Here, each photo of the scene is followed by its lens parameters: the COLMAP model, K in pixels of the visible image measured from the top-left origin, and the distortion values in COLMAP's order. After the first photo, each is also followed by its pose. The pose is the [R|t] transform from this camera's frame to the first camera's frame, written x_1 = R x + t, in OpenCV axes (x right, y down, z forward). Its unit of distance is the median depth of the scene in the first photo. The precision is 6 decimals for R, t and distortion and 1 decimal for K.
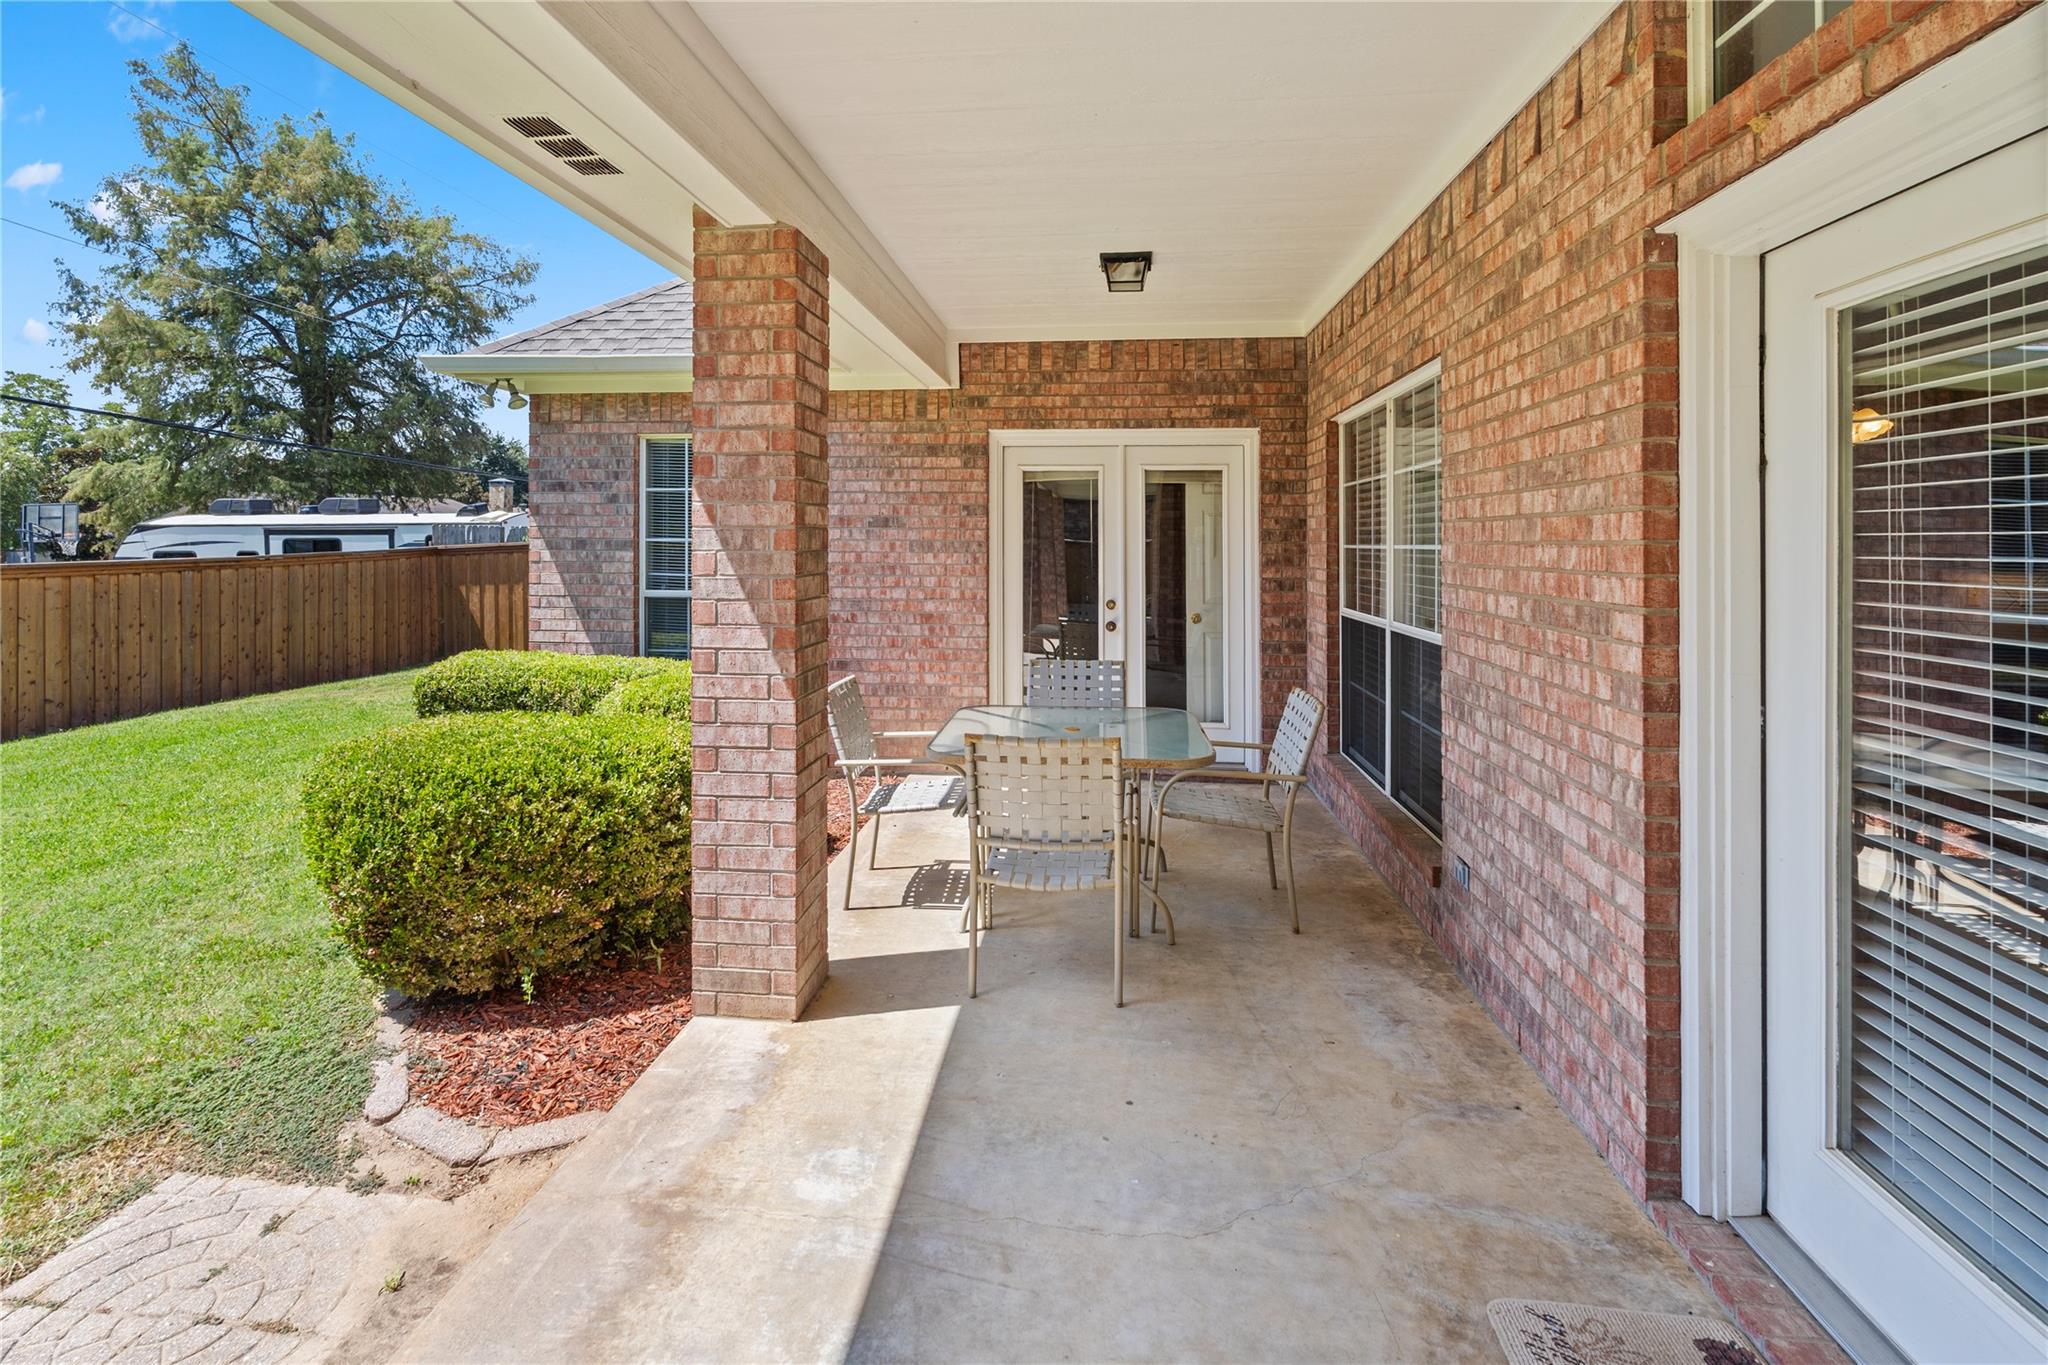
lens RADIAL K [[918.6, 0, 1036.2], [0, 918.6, 543.5], [0, 0, 1]] dist [-0.001745, -0.000331]
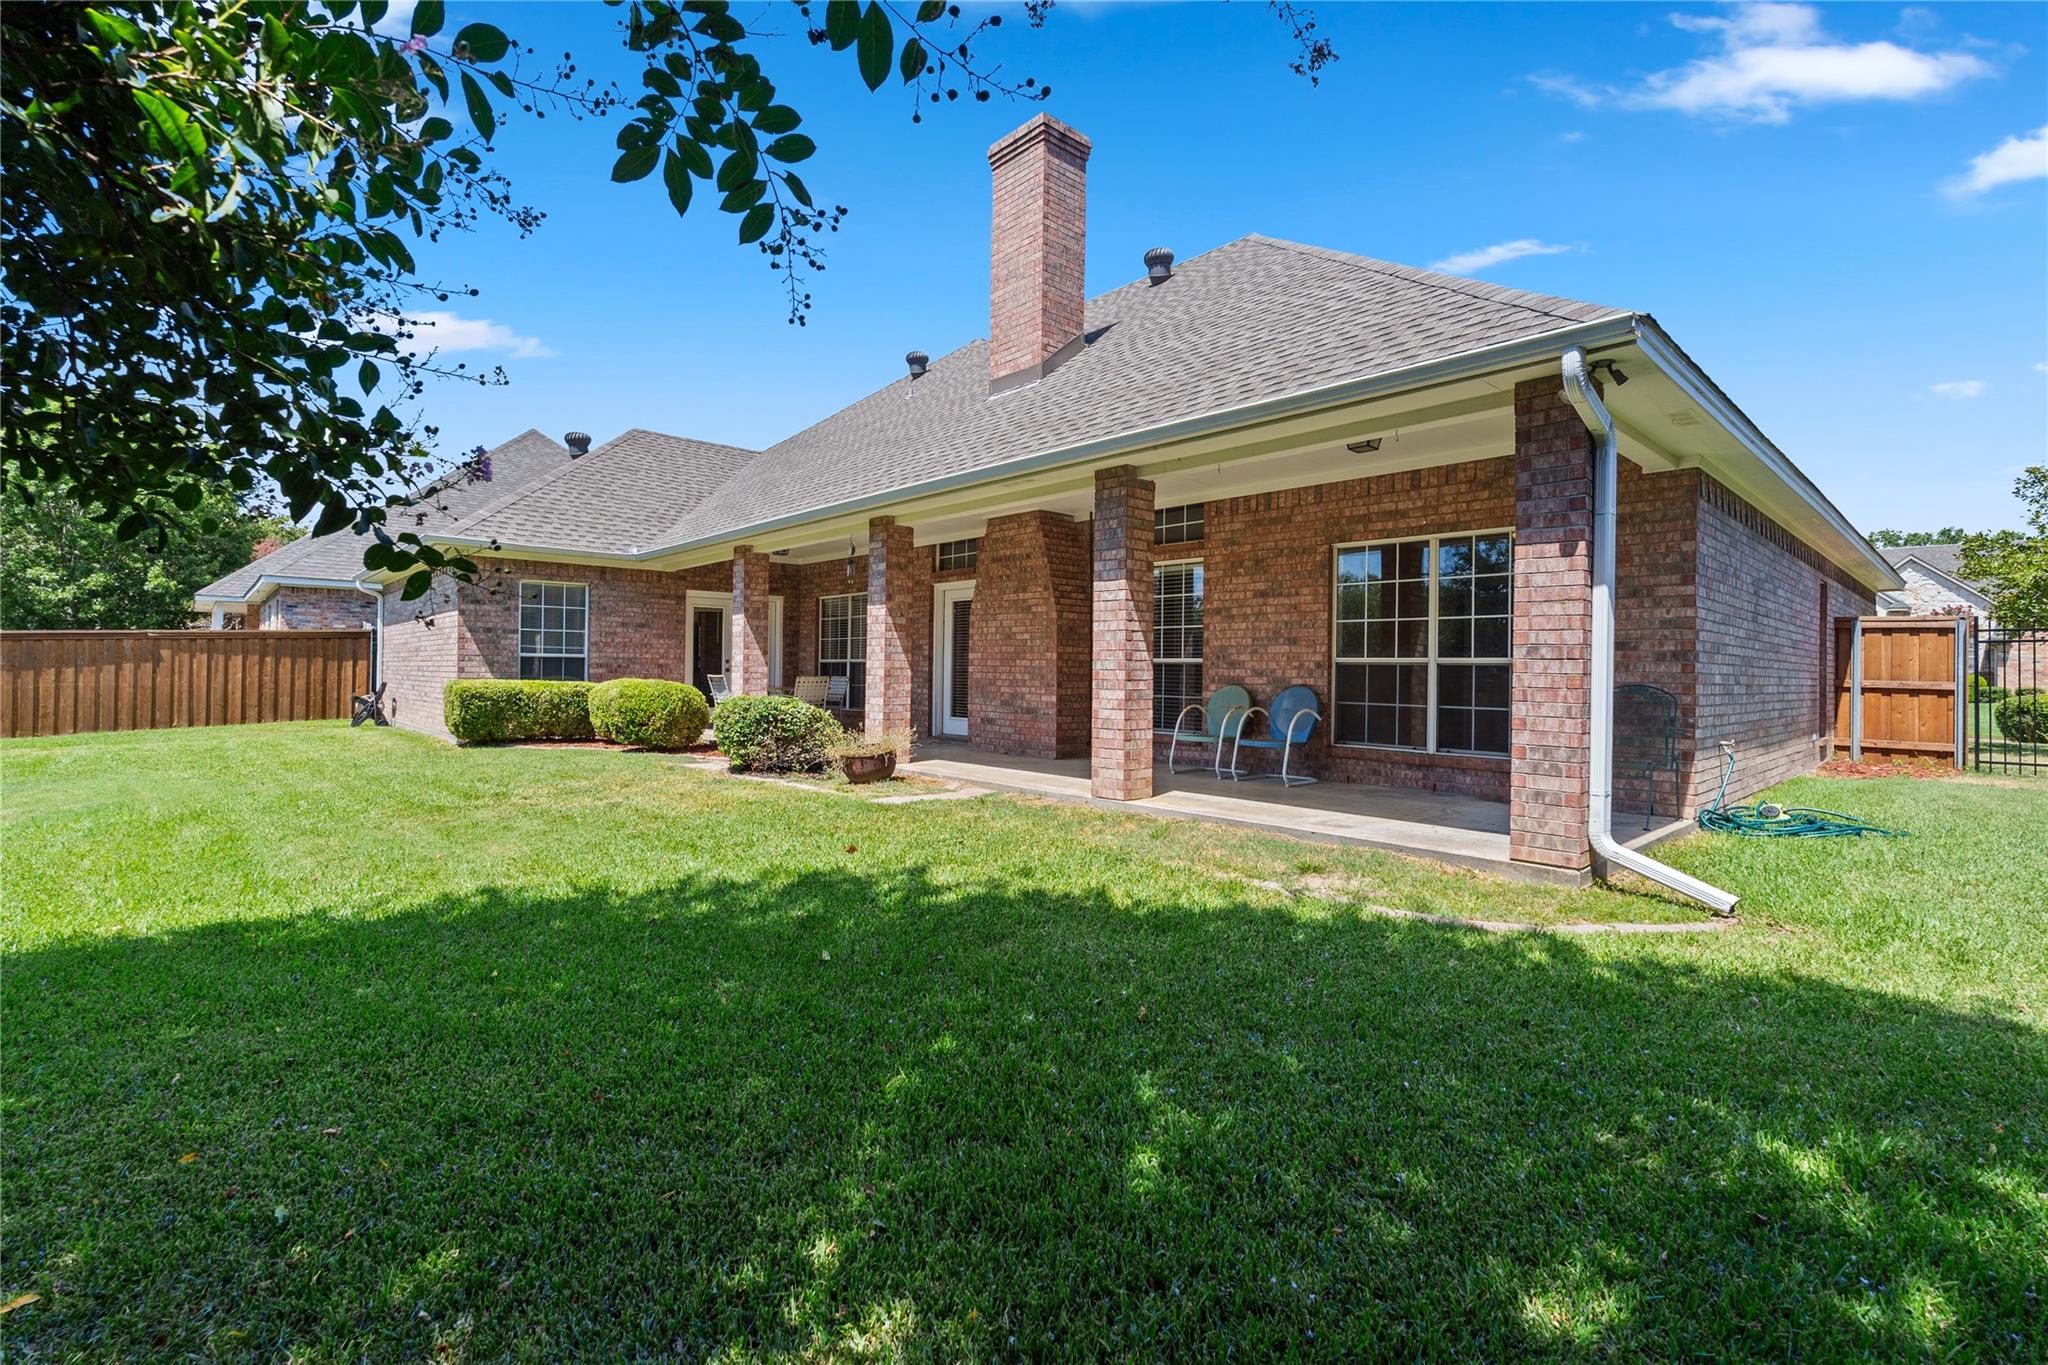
lens RADIAL K [[918.6, 0, 1022.9], [0, 918.6, 668.4], [0, 0, 1]] dist [-0.001745, -0.000331]
pose [[0.668541, 0.005178, 0.743657, -1.295902], [-0.006592, 0.999978, -0.001037, 0.085648], [-0.743646, -0.004209, 0.668560, -1.337510]]
